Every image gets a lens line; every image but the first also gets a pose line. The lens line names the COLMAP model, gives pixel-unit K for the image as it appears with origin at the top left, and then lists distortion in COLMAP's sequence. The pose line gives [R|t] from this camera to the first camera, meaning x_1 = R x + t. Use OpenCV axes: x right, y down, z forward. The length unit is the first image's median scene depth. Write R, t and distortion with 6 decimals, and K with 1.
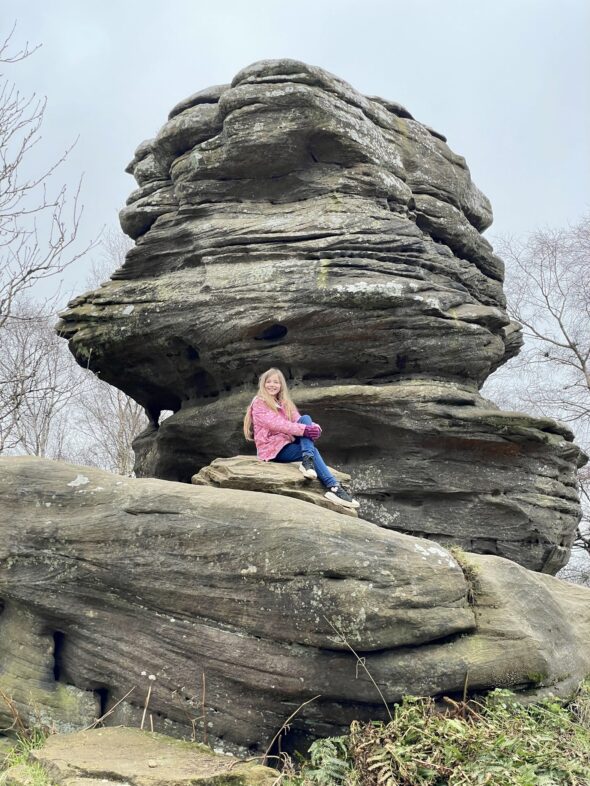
lens RADIAL K [[1158.4, 0, 294.4], [0, 1158.4, 394.9], [0, 0, 1]] dist [0.107584, 0.000000]
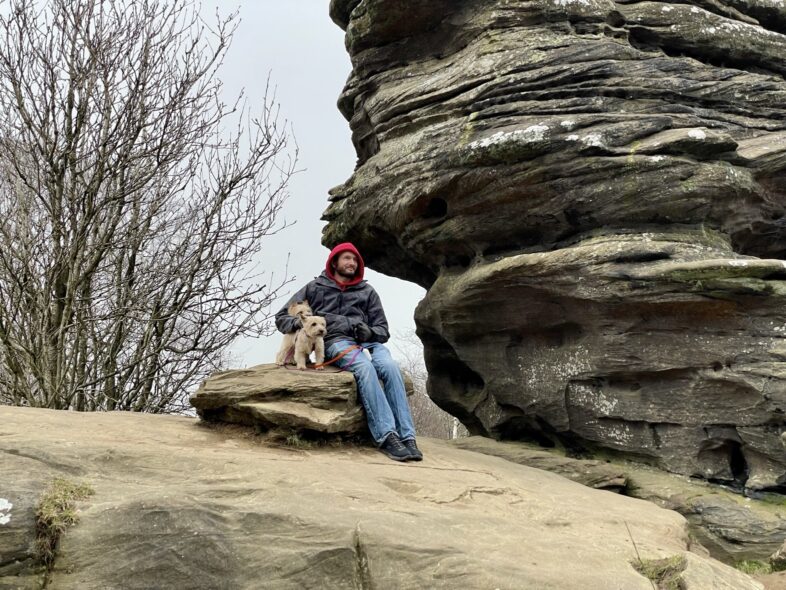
lens RADIAL K [[1158.4, 0, 387.6], [0, 1158.4, 298.1], [0, 0, 1]] dist [0.107584, 0.000000]
pose [[0.864635, -0.121004, -0.487610, 0.367008], [0.131352, 0.991250, -0.013070, 0.020704], [0.484925, -0.052748, 0.872964, 0.216327]]
